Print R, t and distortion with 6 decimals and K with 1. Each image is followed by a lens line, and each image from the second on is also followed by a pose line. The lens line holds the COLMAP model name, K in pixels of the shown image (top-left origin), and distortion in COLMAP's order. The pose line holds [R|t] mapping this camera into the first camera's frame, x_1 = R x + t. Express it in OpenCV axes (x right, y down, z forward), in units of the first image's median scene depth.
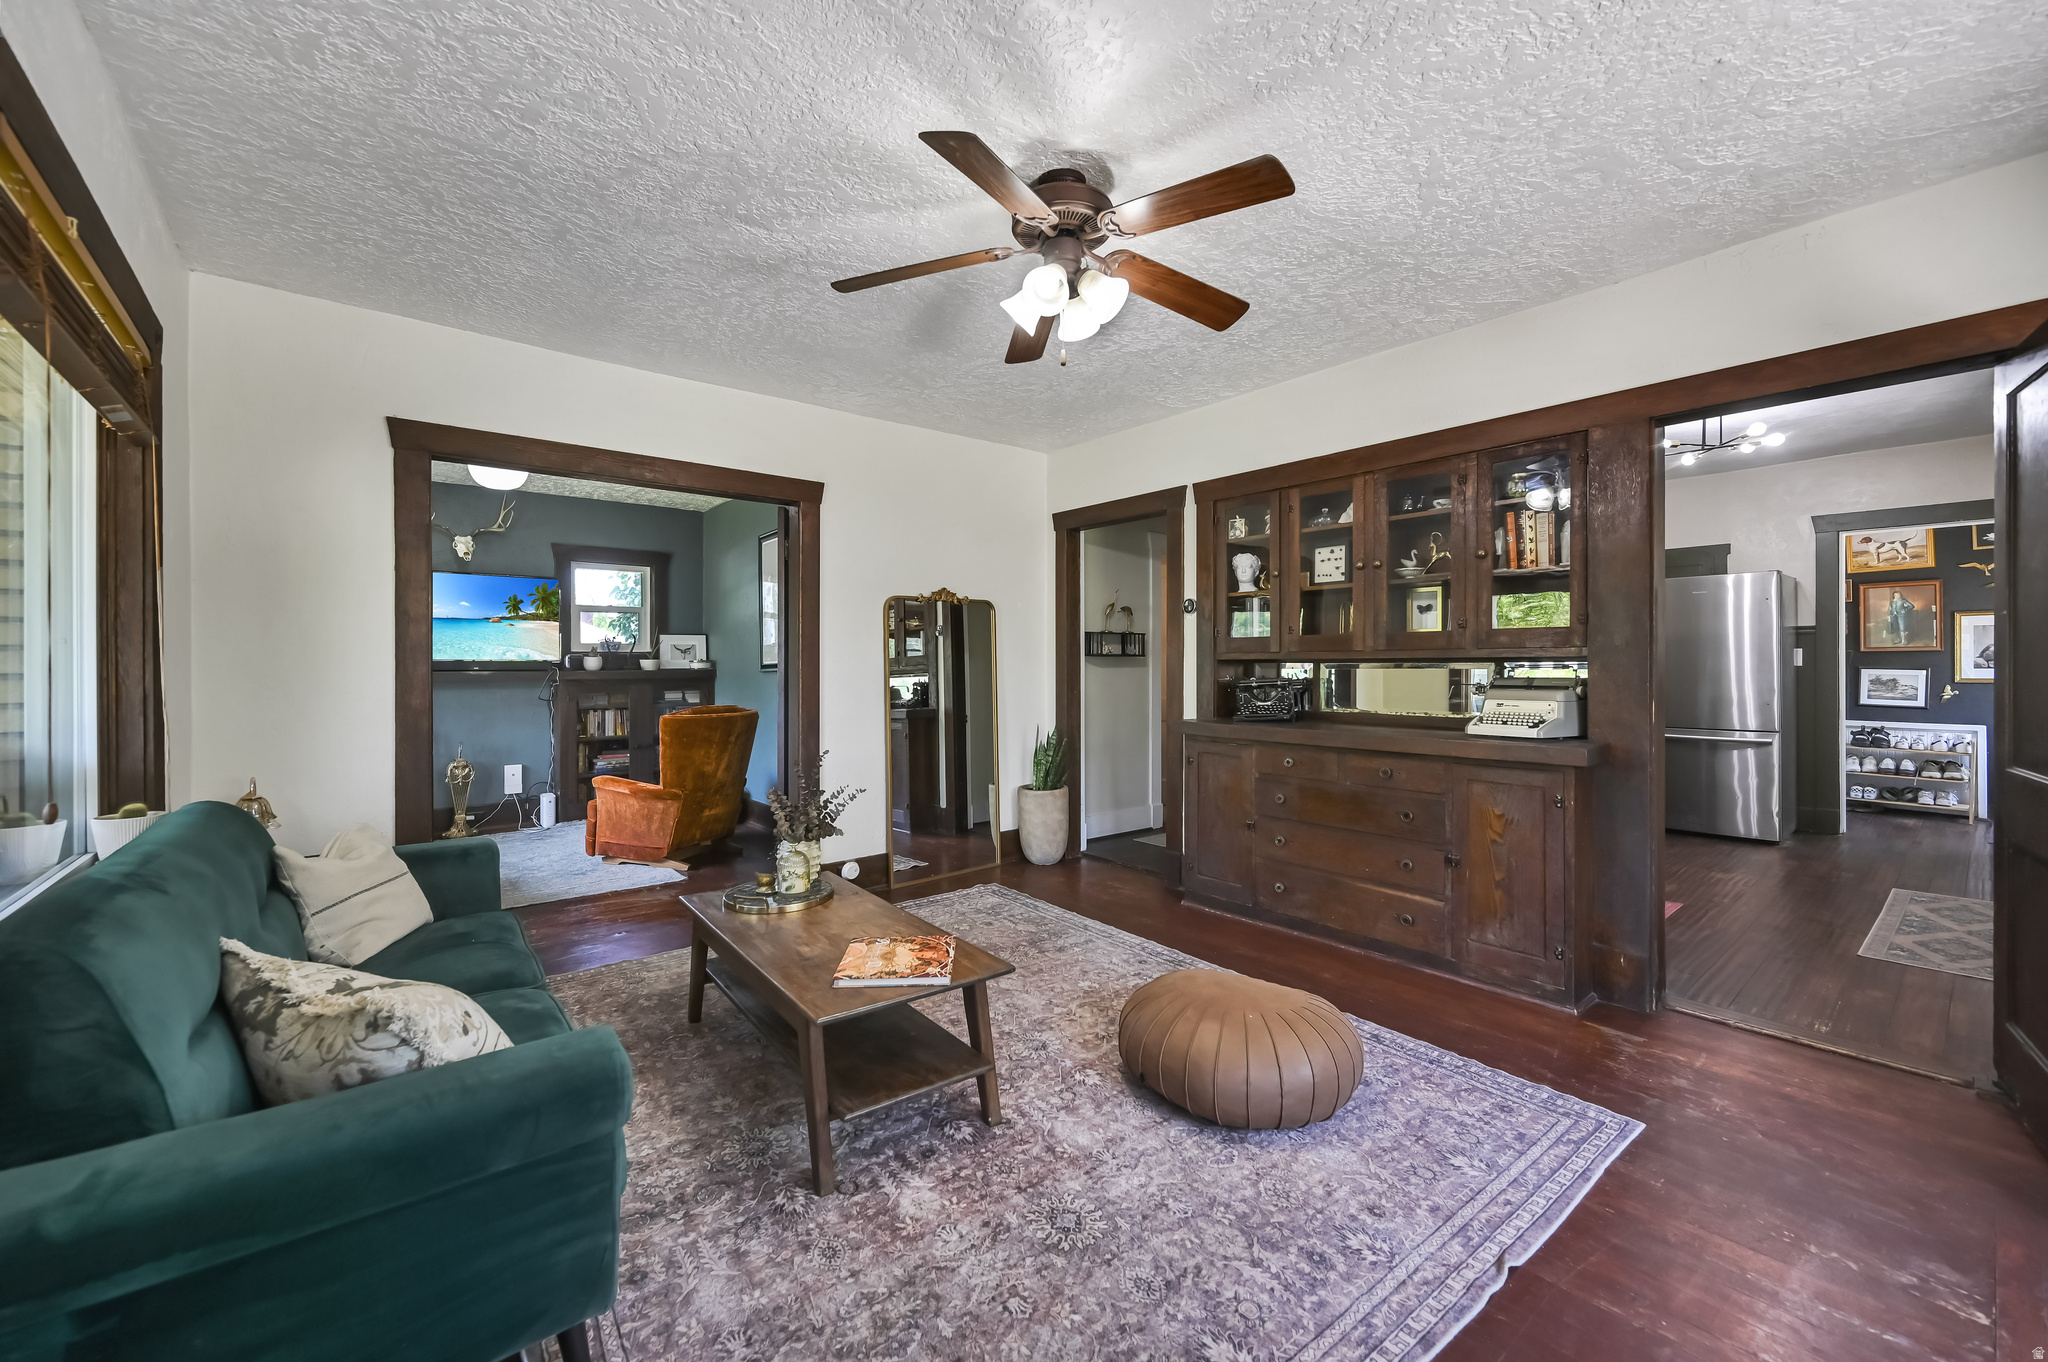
lens RADIAL K [[811.1, 0, 1017.3], [0, 811.1, 671.4], [0, 0, 1]] dist [-0.001747, -0.000252]
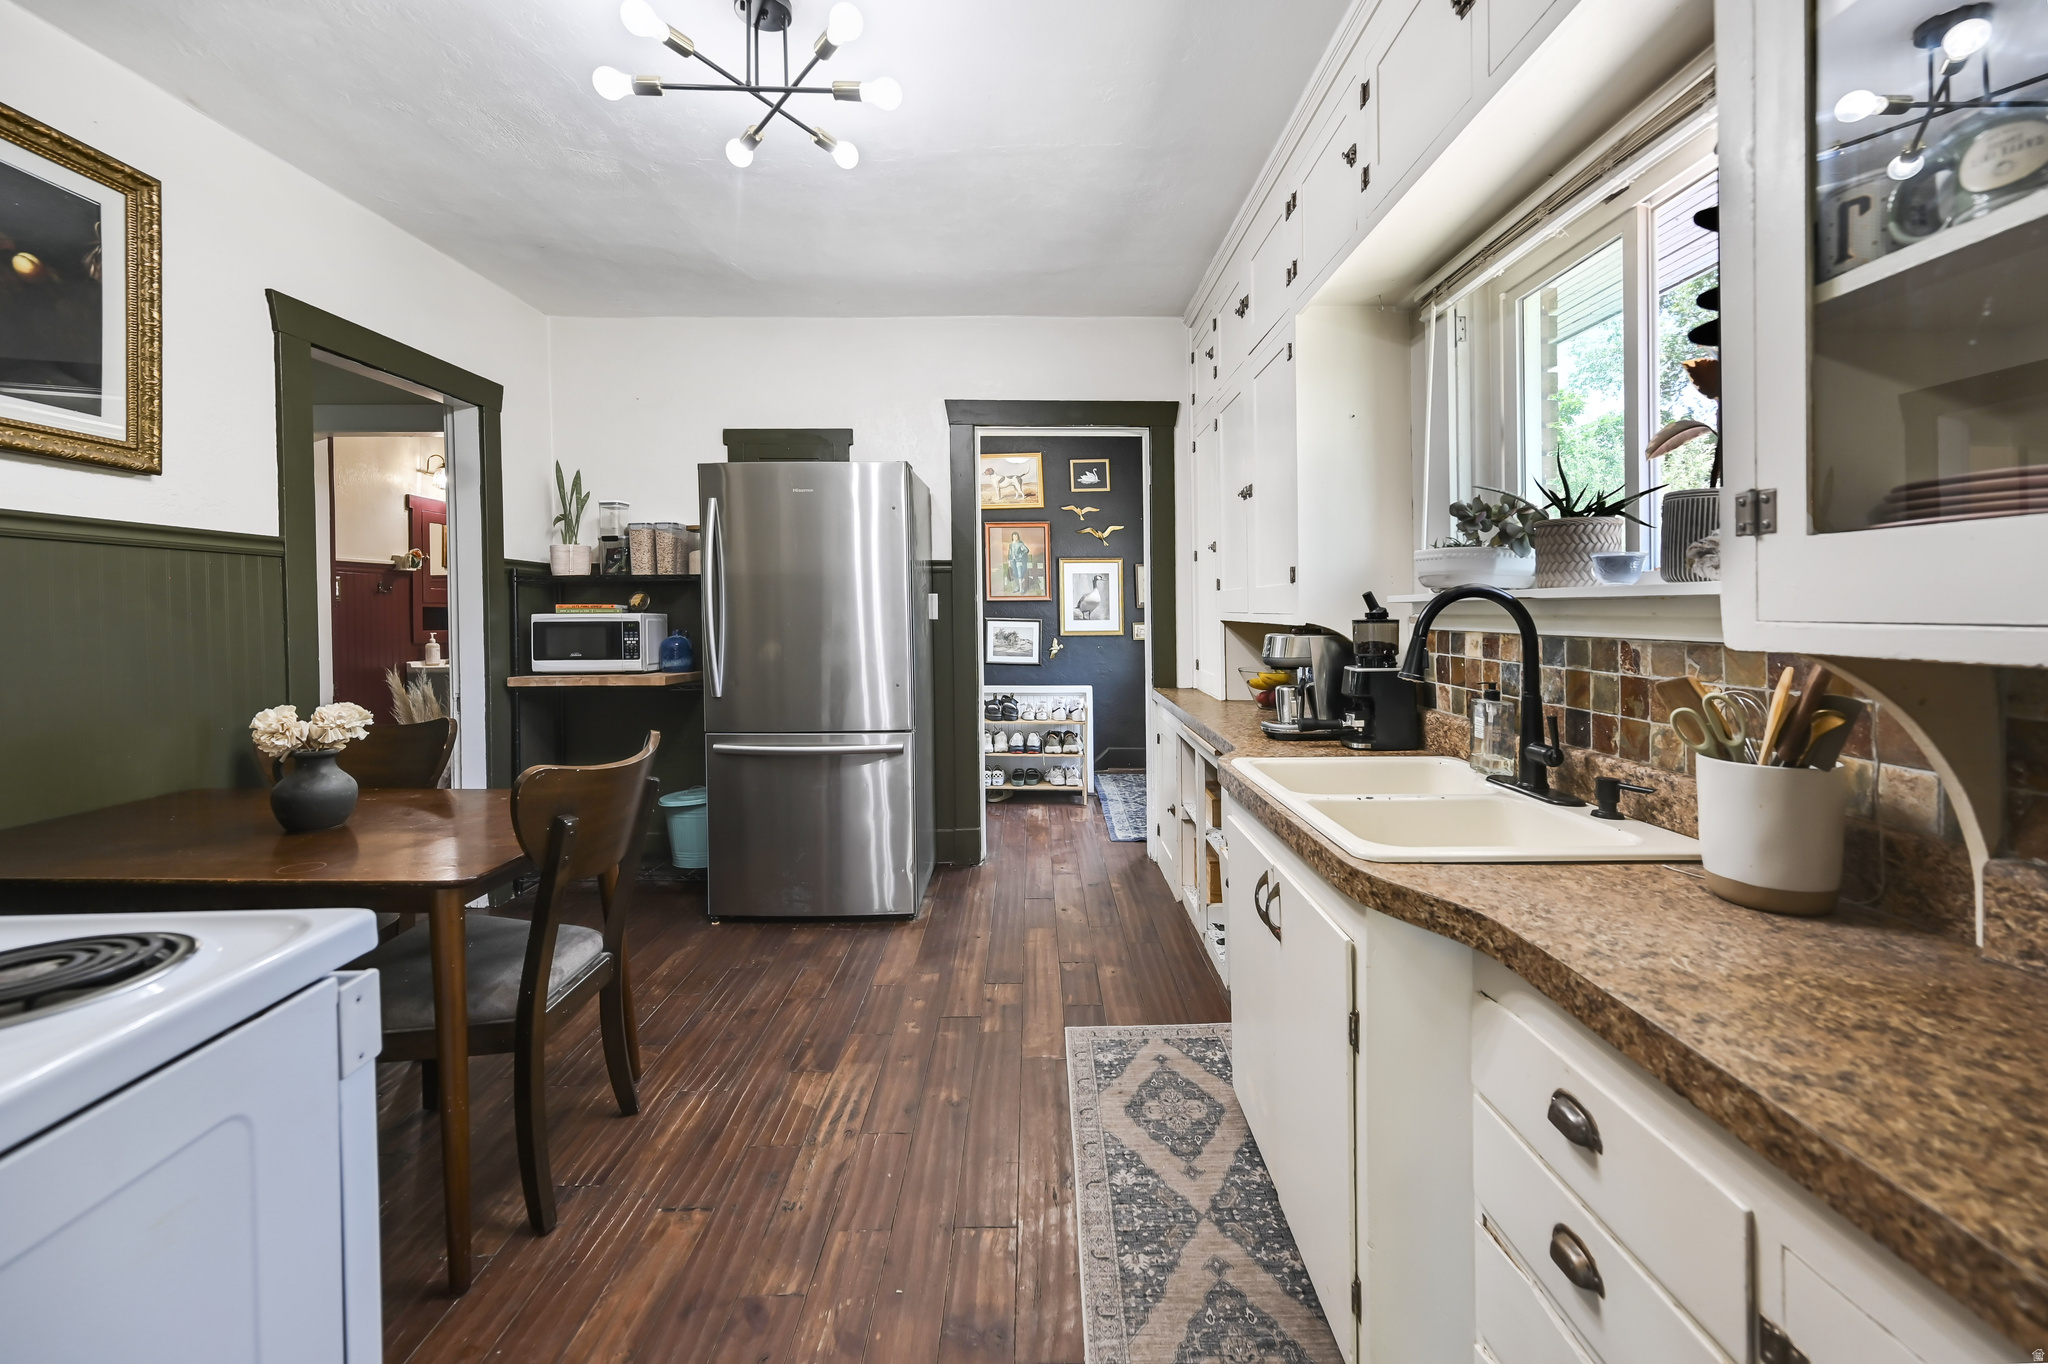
lens RADIAL K [[864.7, 0, 931.6], [0, 864.7, 597.2], [0, 0, 1]] dist [-0.001481, -0.000209]
pose [[0.716394, 0.011567, 0.697600, 0.616935], [0.008211, 0.999654, -0.025008, -0.009941], [-0.697648, 0.023644, 0.716051, 0.657407]]
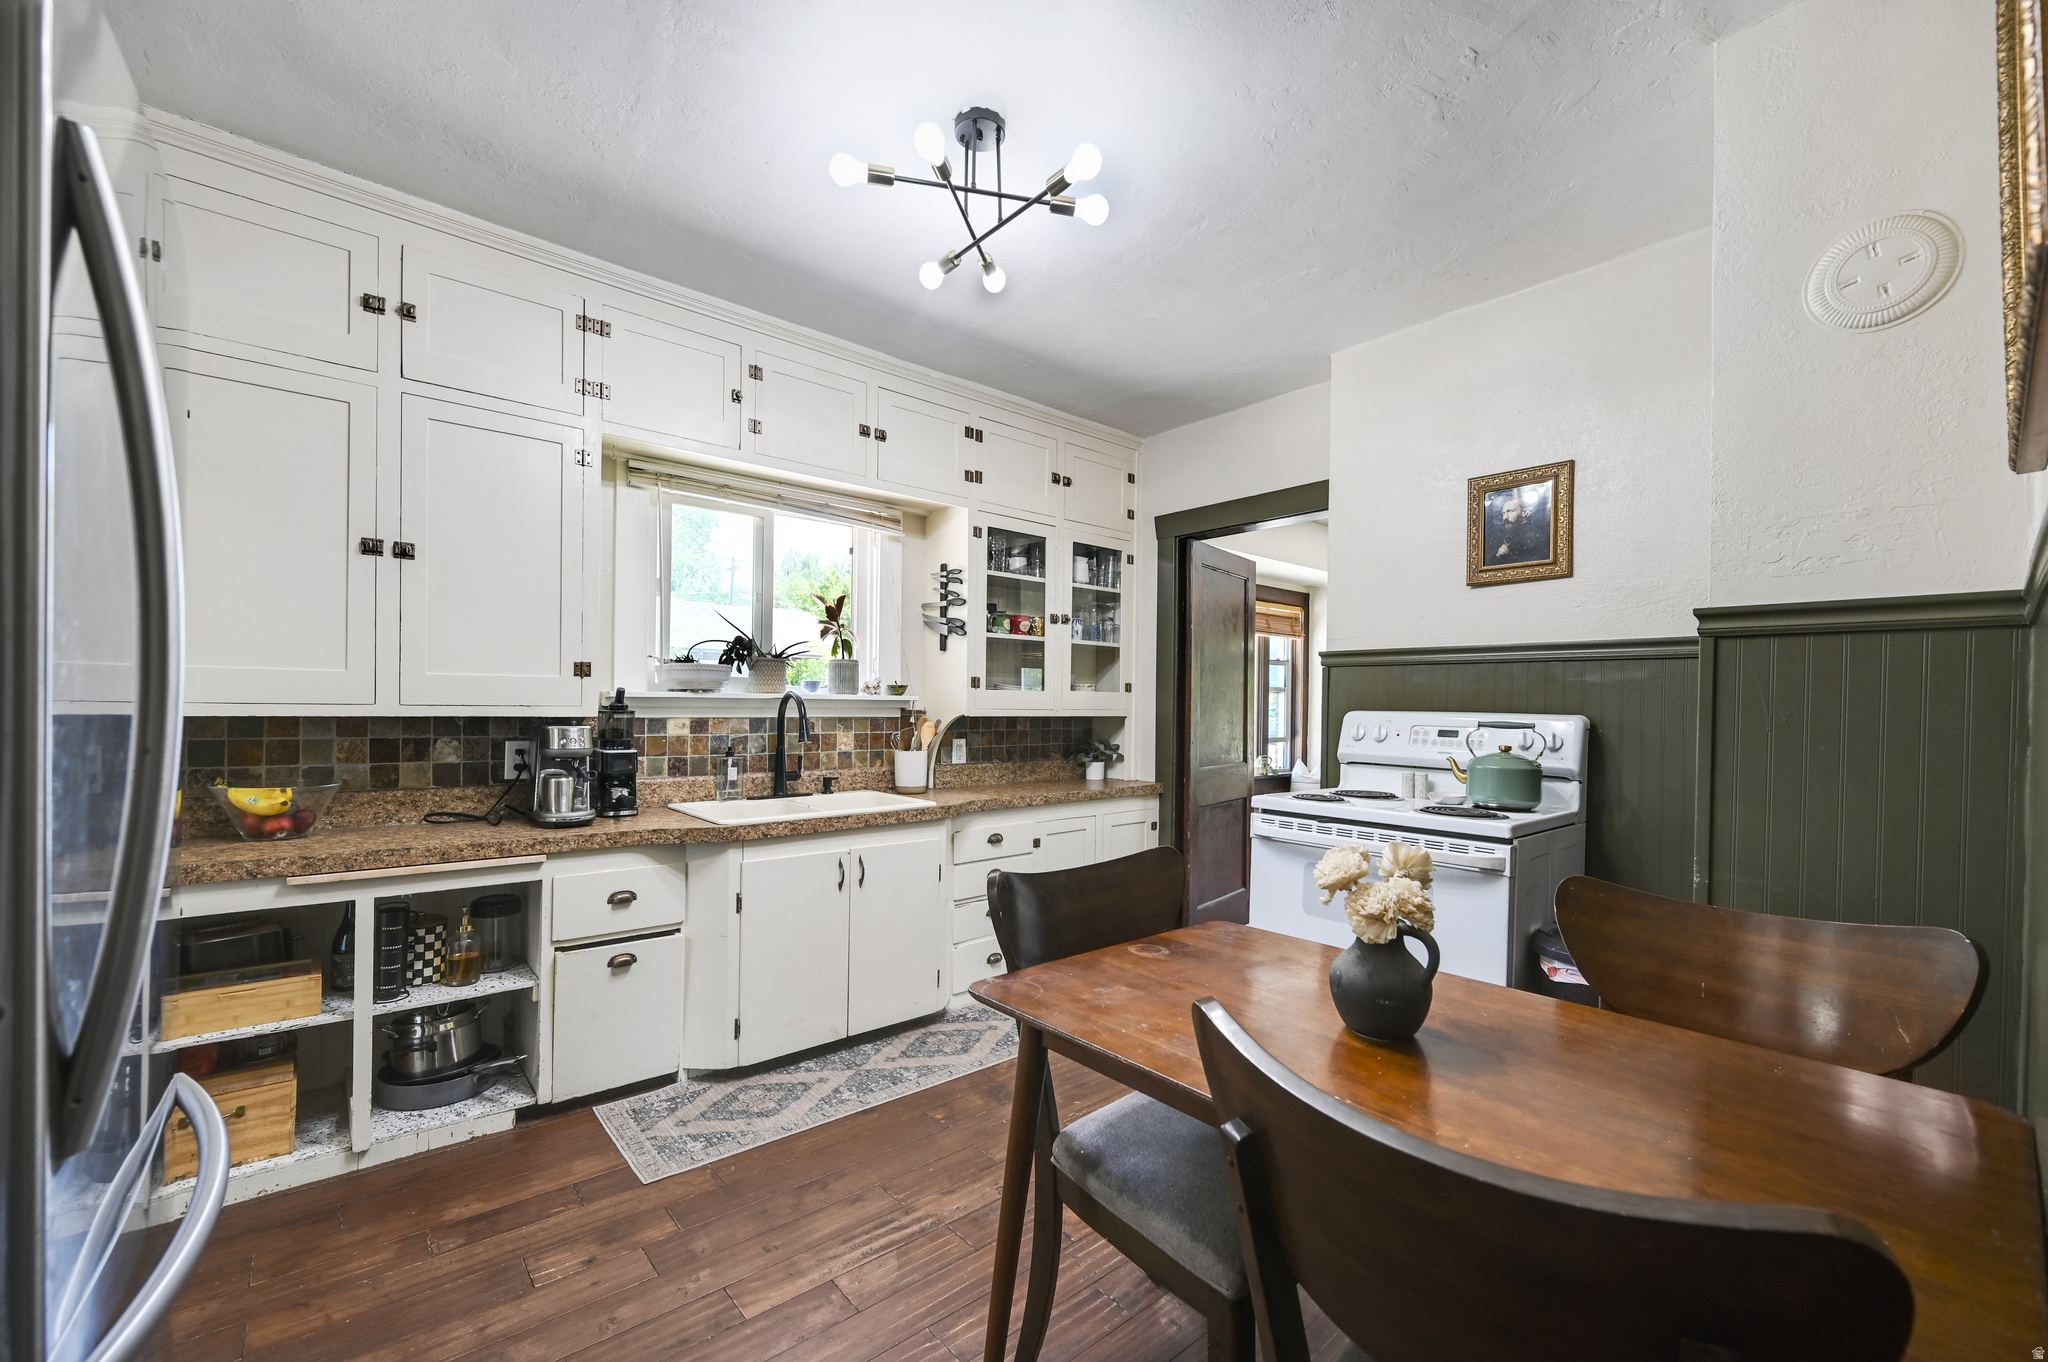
lens RADIAL K [[864.7, 0, 1034.2], [0, 864.7, 691.7], [0, 0, 1]] dist [-0.001481, -0.000209]
pose [[-0.999554, -0.010831, -0.027838, 0.883436], [-0.010967, 0.999929, 0.004725, -0.030563], [0.027785, 0.005028, -0.999601, 1.564922]]
